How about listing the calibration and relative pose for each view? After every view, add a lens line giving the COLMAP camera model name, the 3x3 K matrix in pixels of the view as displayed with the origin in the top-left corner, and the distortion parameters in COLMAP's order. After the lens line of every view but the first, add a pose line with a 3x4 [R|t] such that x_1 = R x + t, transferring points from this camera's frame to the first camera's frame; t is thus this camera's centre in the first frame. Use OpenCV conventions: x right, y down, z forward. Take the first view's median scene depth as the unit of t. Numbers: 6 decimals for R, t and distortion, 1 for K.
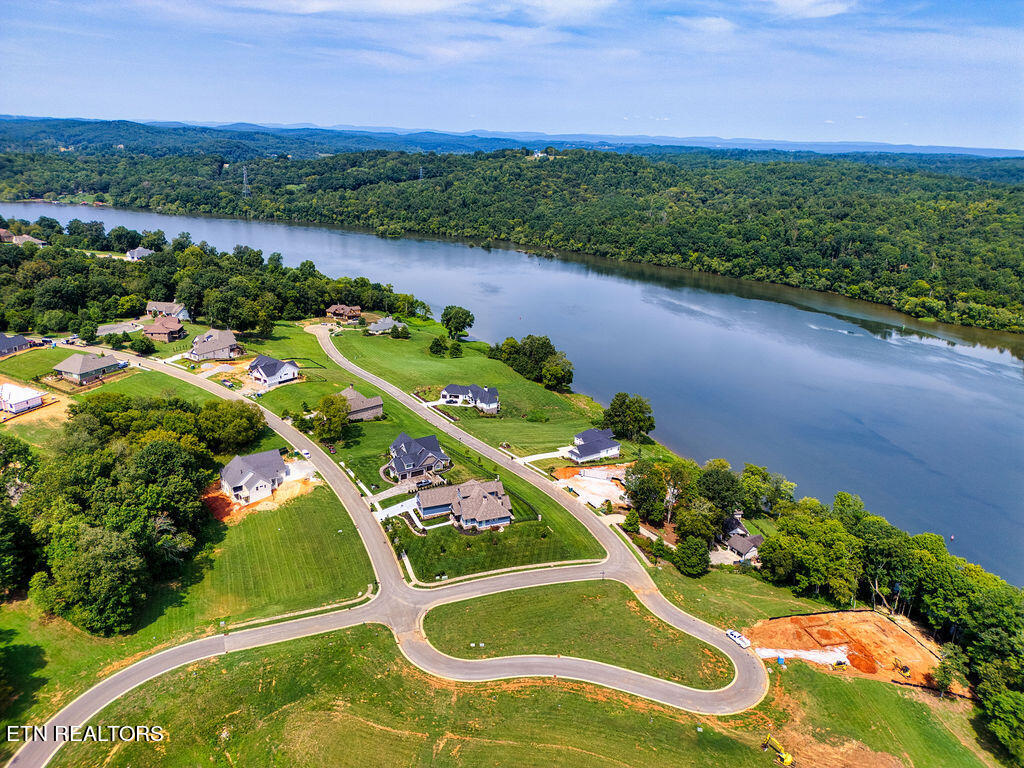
lens RADIAL K [[718.9, 0, 507.3], [0, 718.9, 389.4], [0, 0, 1]] dist [0.051192, -0.046458]
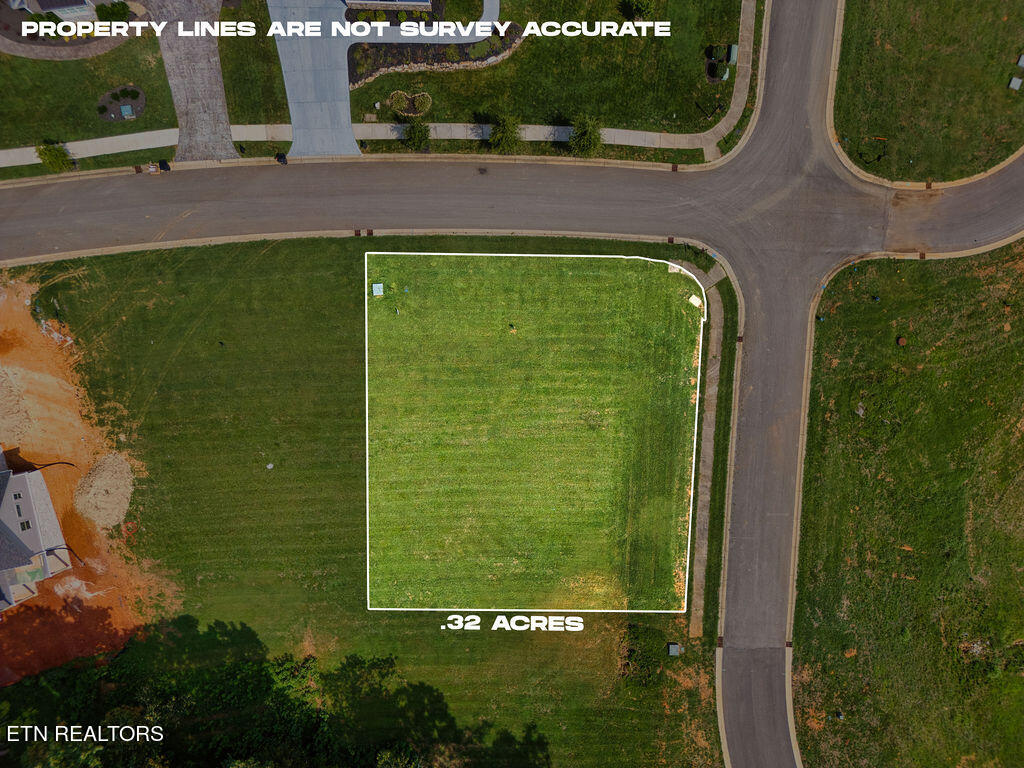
lens RADIAL K [[718.9, 0, 507.3], [0, 718.9, 389.4], [0, 0, 1]] dist [0.051192, -0.046458]
pose [[0.397896, -0.916718, -0.036146, -0.227367], [0.287865, 0.087343, 0.953680, -0.071081], [-0.871098, -0.389870, 0.298645, 0.809709]]
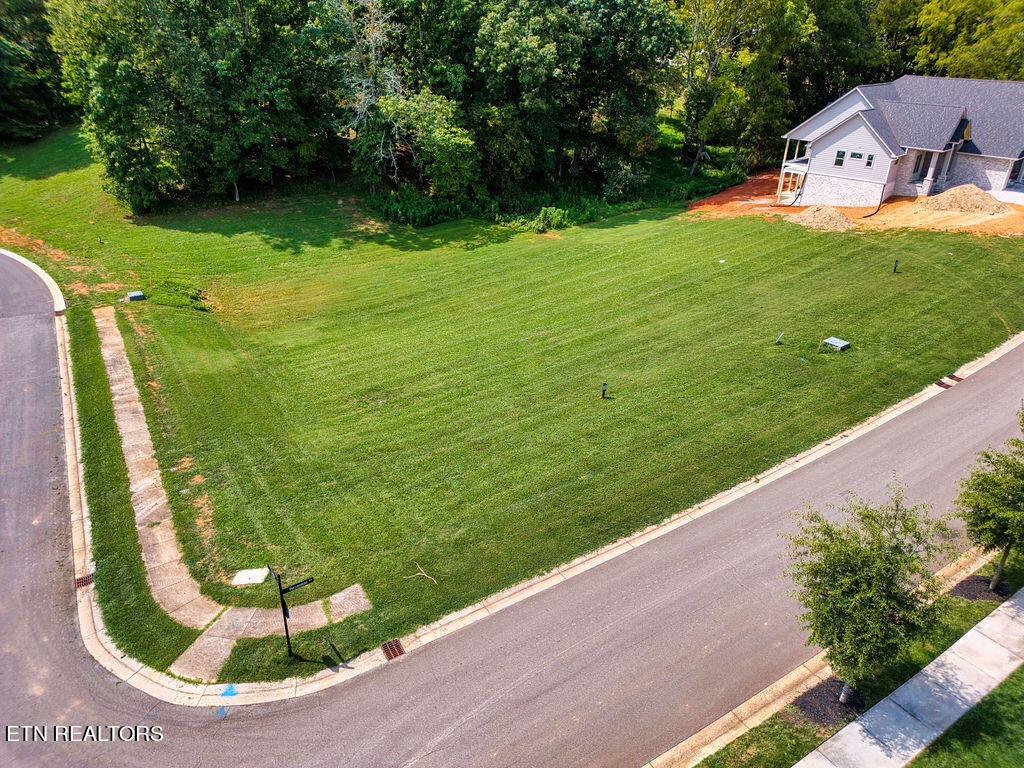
lens RADIAL K [[718.9, 0, 507.3], [0, 718.9, 389.4], [0, 0, 1]] dist [0.051192, -0.046458]
pose [[0.174589, 0.423005, -0.889149, -0.083517], [-0.341978, 0.872855, 0.348104, 0.165541], [0.923347, 0.243294, 0.297049, 0.842697]]
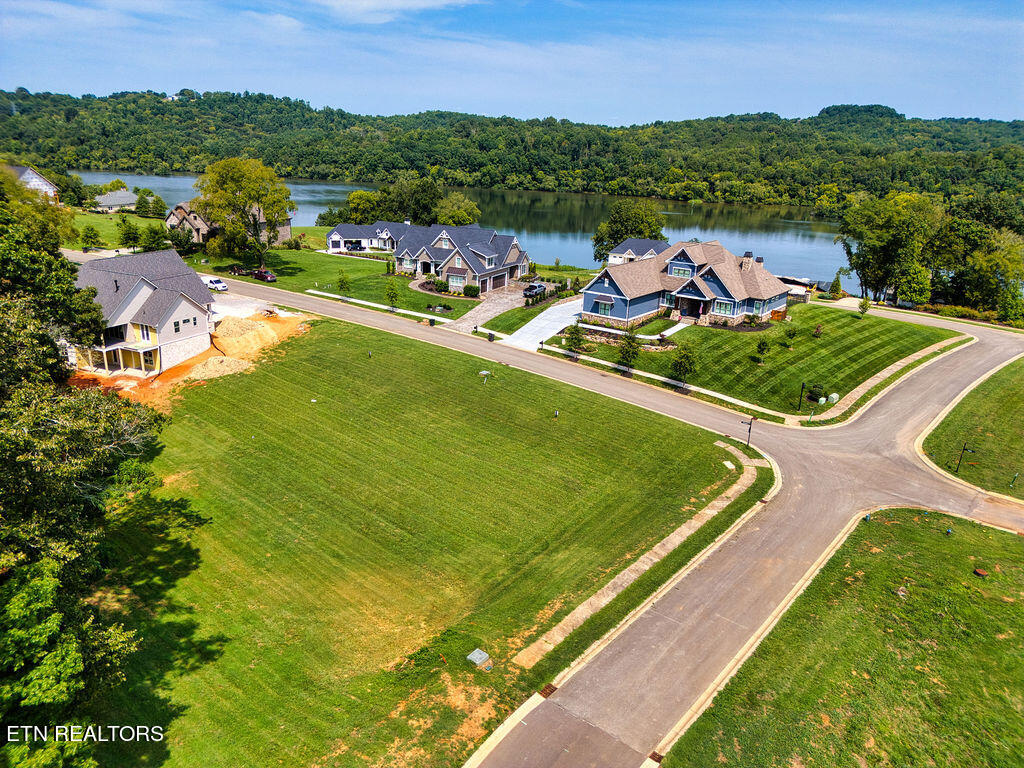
lens RADIAL K [[718.9, 0, 507.3], [0, 718.9, 389.4], [0, 0, 1]] dist [0.051192, -0.046458]
pose [[0.877217, -0.162733, 0.451672, -0.379435], [0.156690, 0.986328, 0.051048, 0.179640], [-0.453804, 0.025993, 0.890722, 0.624387]]
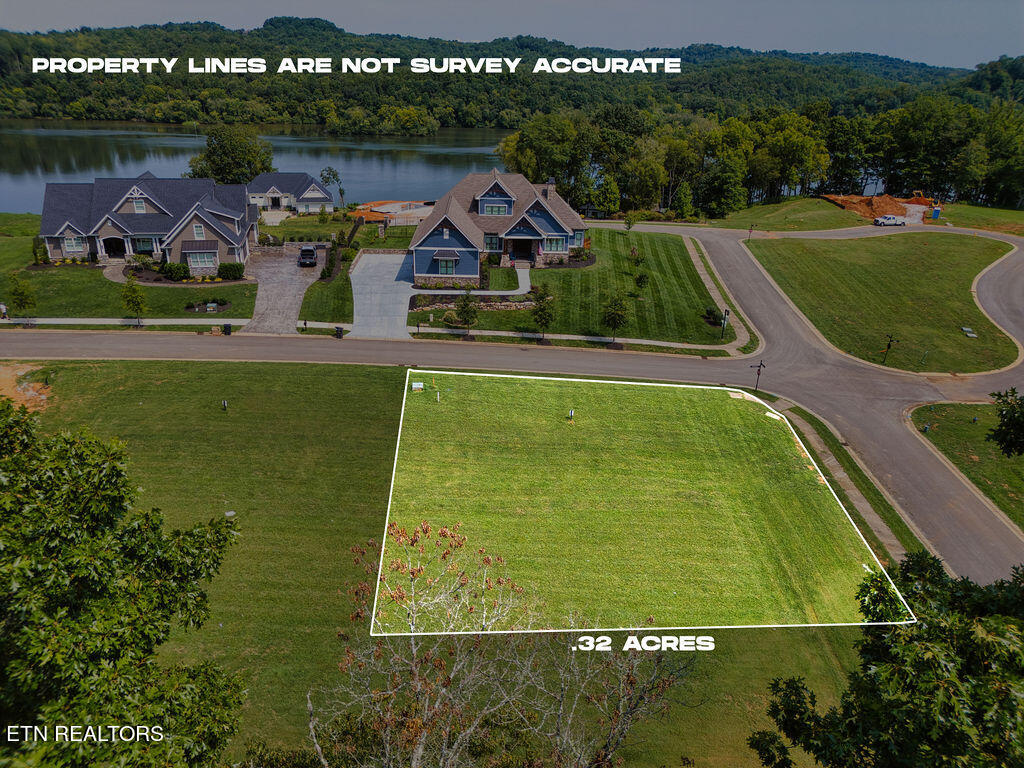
lens RADIAL K [[718.9, 0, 507.3], [0, 718.9, 389.4], [0, 0, 1]] dist [0.051192, -0.046458]
pose [[0.361627, -0.394961, 0.844531, -0.432268], [0.291500, 0.908319, 0.299973, 0.120206], [-0.885581, 0.137702, 0.443604, 0.812799]]
